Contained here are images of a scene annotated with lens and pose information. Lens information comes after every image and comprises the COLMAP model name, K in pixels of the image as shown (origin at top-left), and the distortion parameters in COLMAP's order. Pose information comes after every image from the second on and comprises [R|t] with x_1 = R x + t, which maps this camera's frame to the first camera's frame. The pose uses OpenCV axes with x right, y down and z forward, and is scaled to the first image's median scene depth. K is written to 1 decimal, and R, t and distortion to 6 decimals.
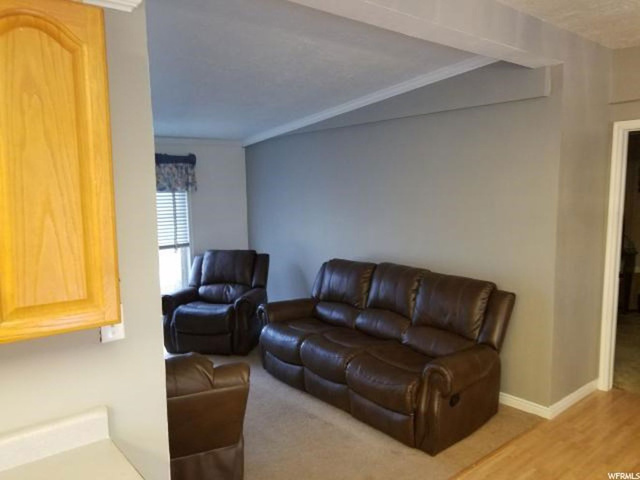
lens RADIAL K [[504.1, 0, 320.0], [0, 504.1, 240.0], [0, 0, 1]] dist [-0.001879, -0.001263]
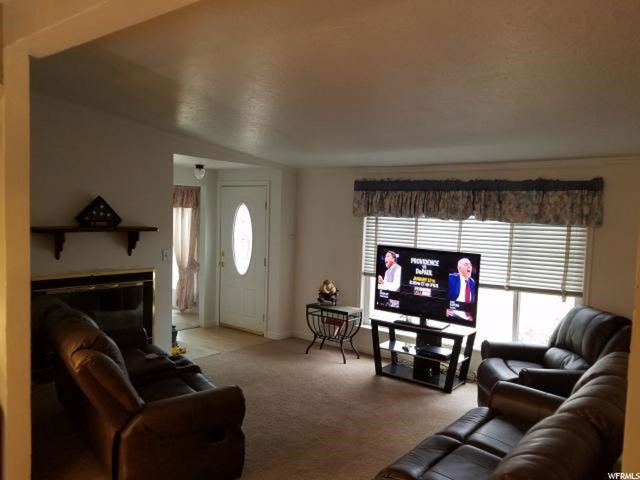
lens RADIAL K [[504.1, 0, 320.0], [0, 504.1, 240.0], [0, 0, 1]] dist [-0.001879, -0.001263]
pose [[0.232189, 0.055533, -0.971084, 0.401589], [-0.134862, 0.990564, 0.024401, -0.039651], [0.963276, 0.125297, 0.237487, 0.432701]]
